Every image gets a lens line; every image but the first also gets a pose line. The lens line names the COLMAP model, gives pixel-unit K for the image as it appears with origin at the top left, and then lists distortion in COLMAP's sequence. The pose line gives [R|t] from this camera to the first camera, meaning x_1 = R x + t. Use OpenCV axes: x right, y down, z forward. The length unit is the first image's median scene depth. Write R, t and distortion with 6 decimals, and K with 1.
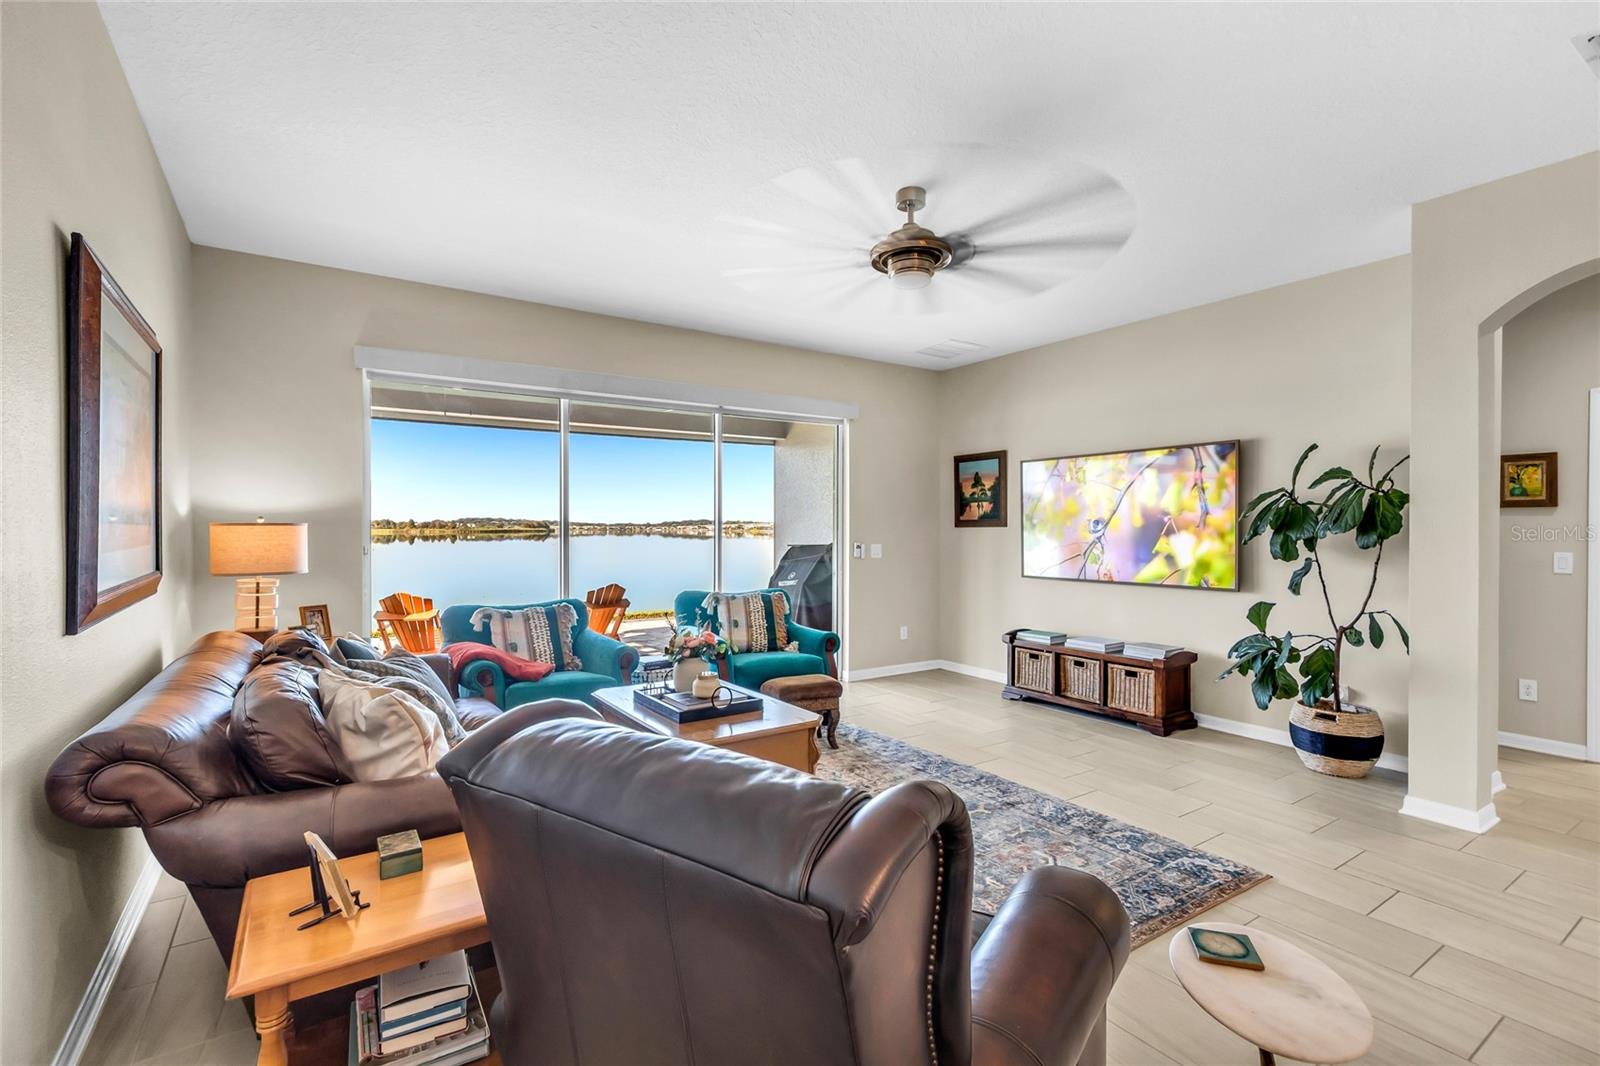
lens RADIAL K [[736.4, 0, 805.5], [0, 736.4, 527.5], [0, 0, 1]] dist [0.010290, -0.004168]
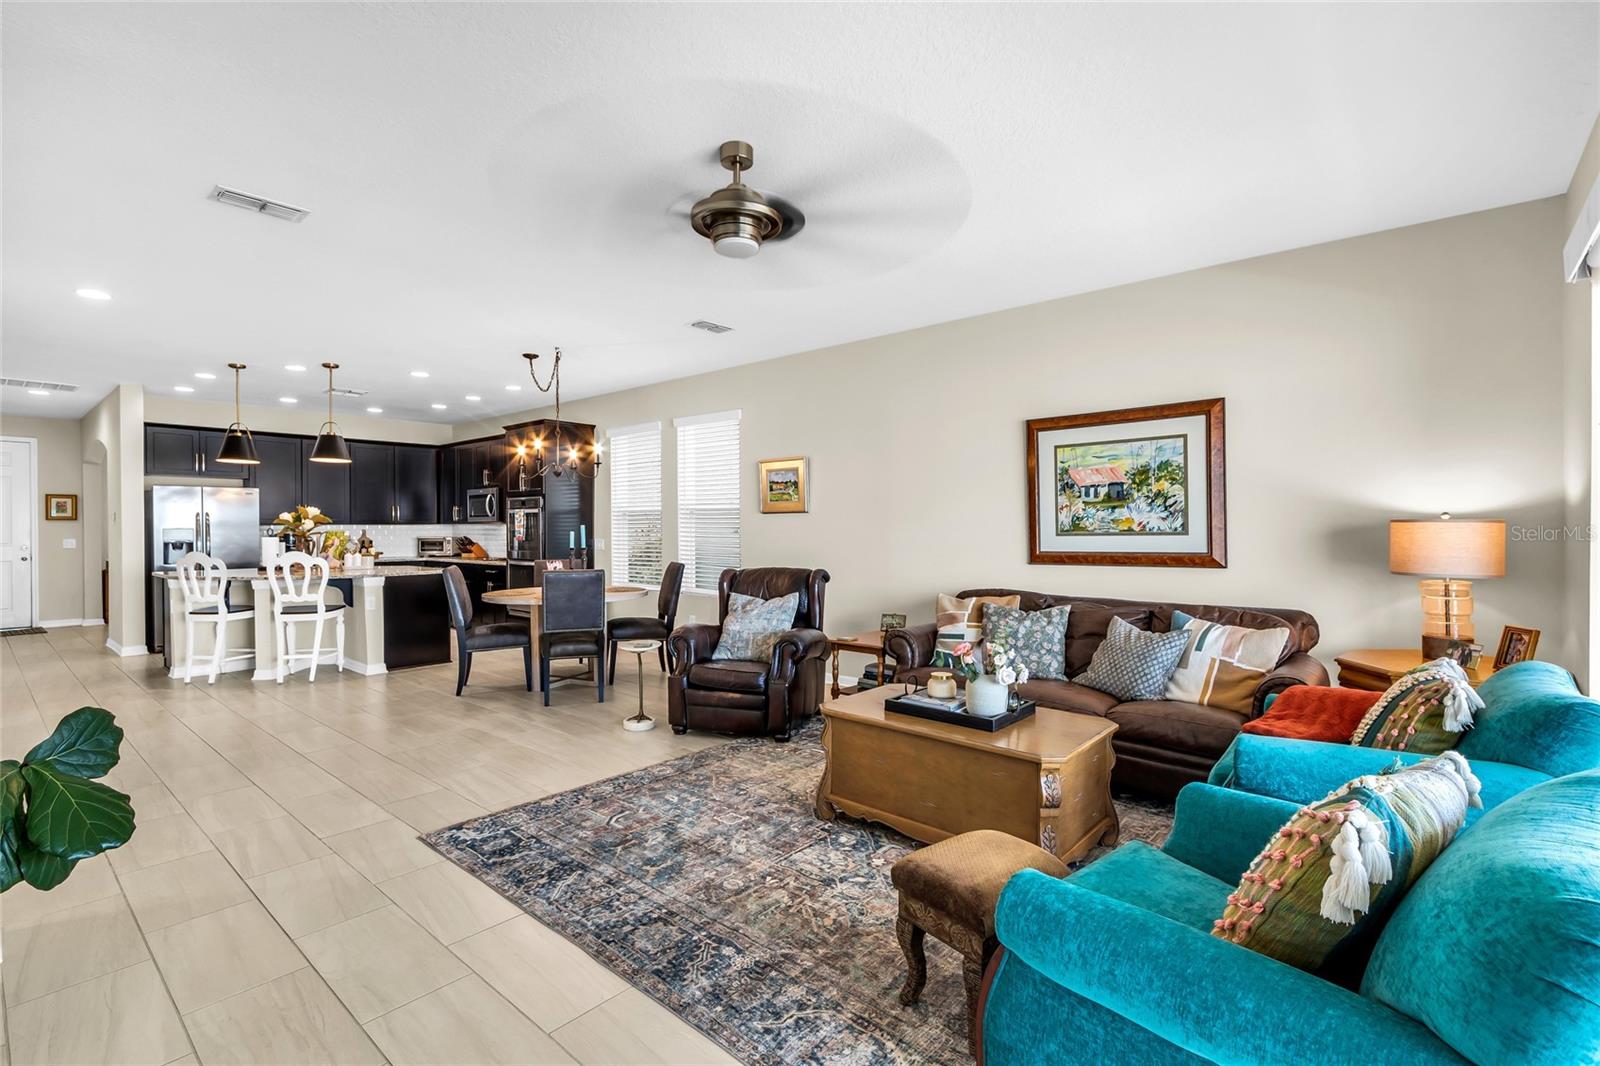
lens RADIAL K [[736.4, 0, 809.8], [0, 736.4, 534.7], [0, 0, 1]] dist [0.010290, -0.004168]
pose [[-0.964894, 0.006810, -0.262553, 0.226210], [0.003826, 0.999922, 0.011875, -0.001138], [0.262613, 0.010454, -0.964845, 1.468823]]
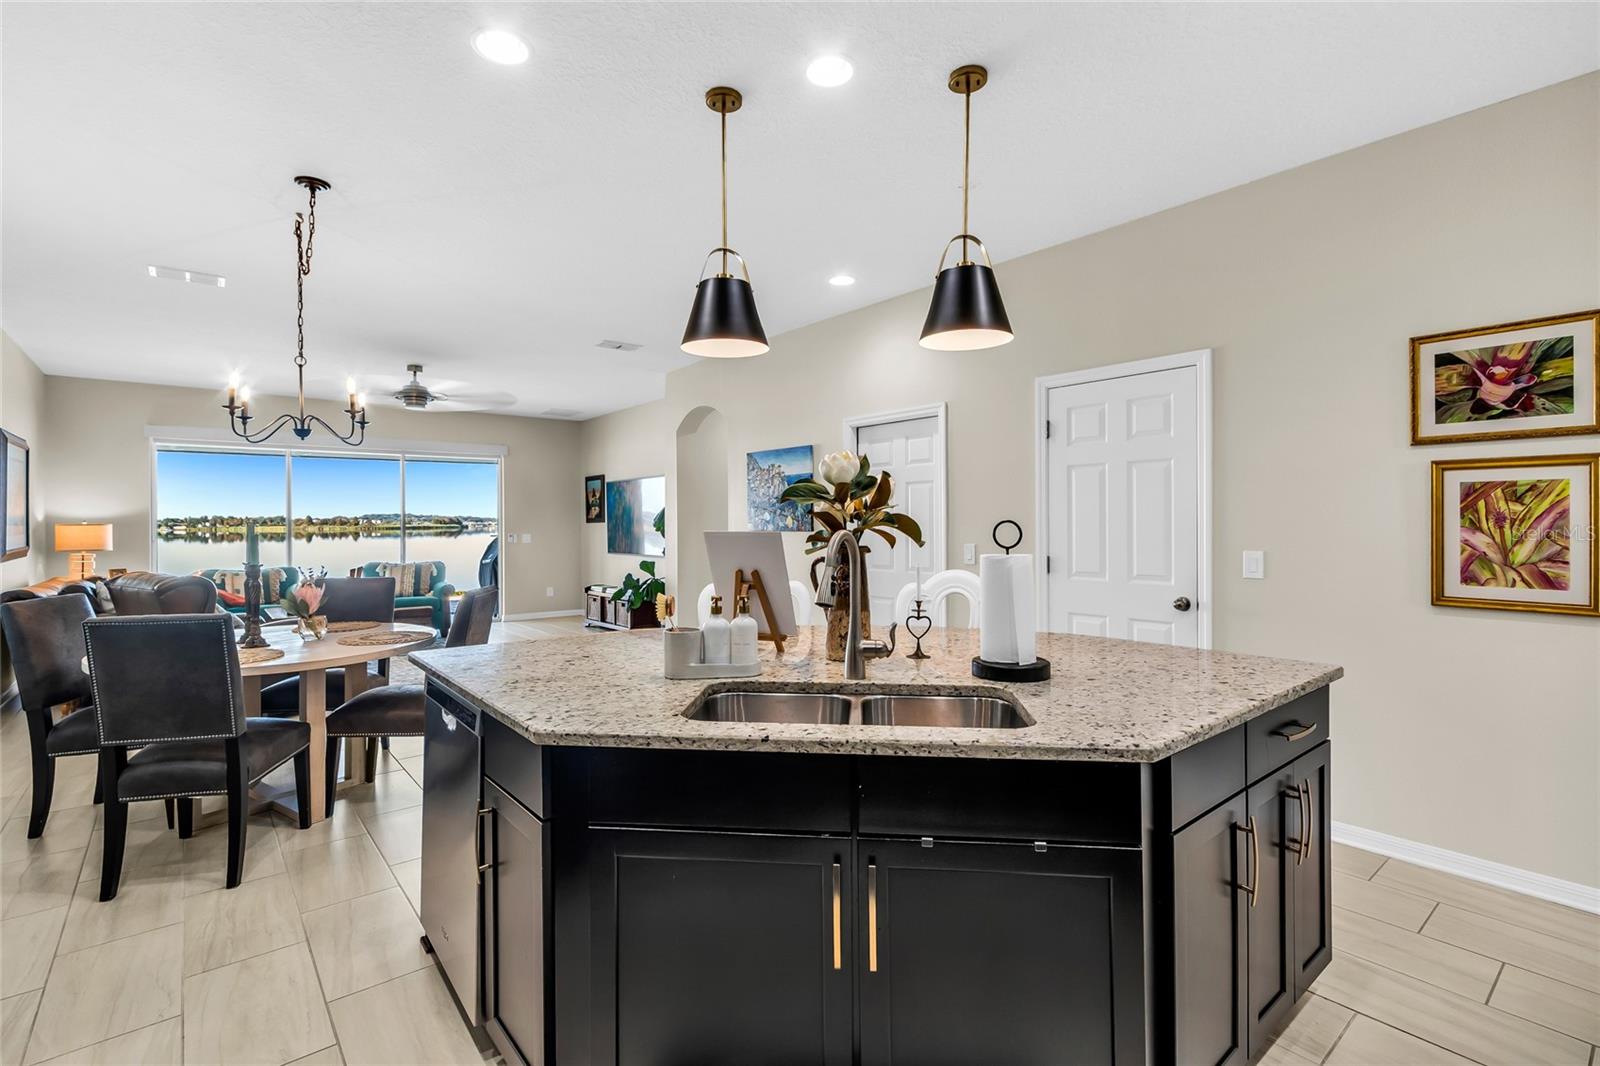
lens RADIAL K [[736.4, 0, 795.5], [0, 736.4, 519.2], [0, 0, 1]] dist [0.010290, -0.004168]
pose [[0.995666, -0.006043, 0.092803, 0.800848], [0.006350, 0.999975, -0.003020, -0.001644], [-0.092783, 0.003596, 0.995680, -0.941653]]
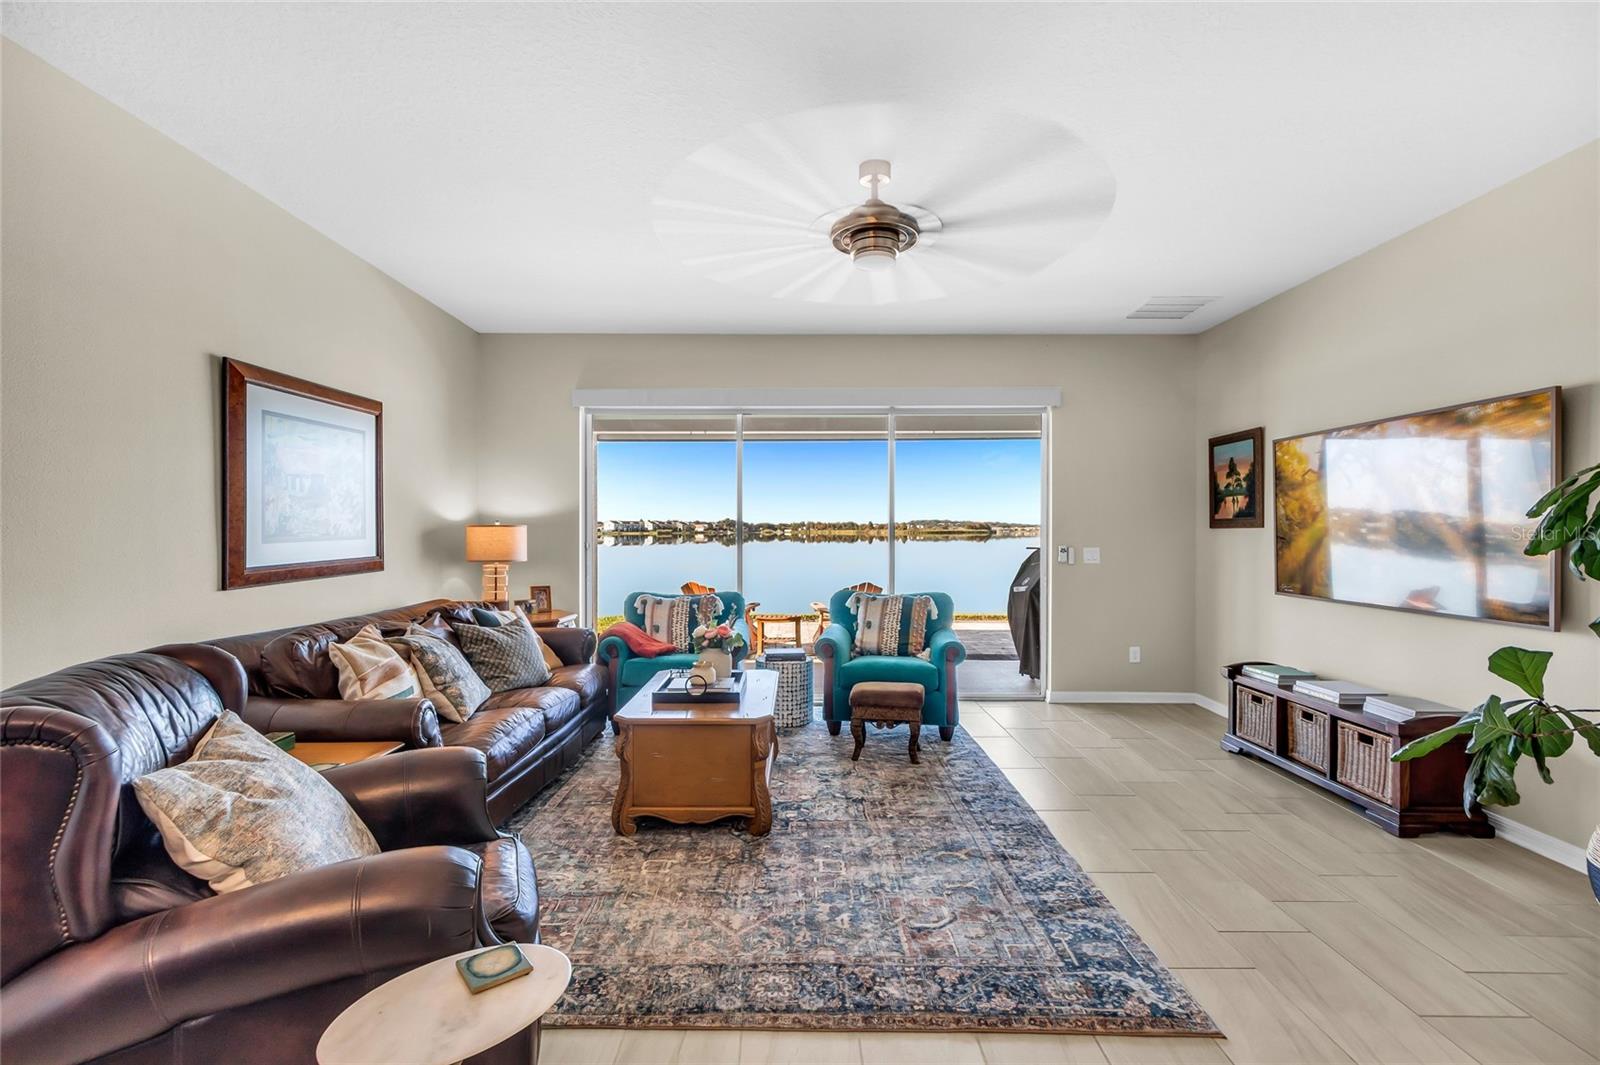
lens RADIAL K [[736.4, 0, 785.9], [0, 736.4, 532.2], [0, 0, 1]] dist [0.010290, -0.004168]
pose [[0.823627, 0.002741, -0.567125, 0.447443], [-0.000214, 0.999990, 0.004522, 0.000615], [0.567132, -0.003603, 0.823619, 0.135666]]
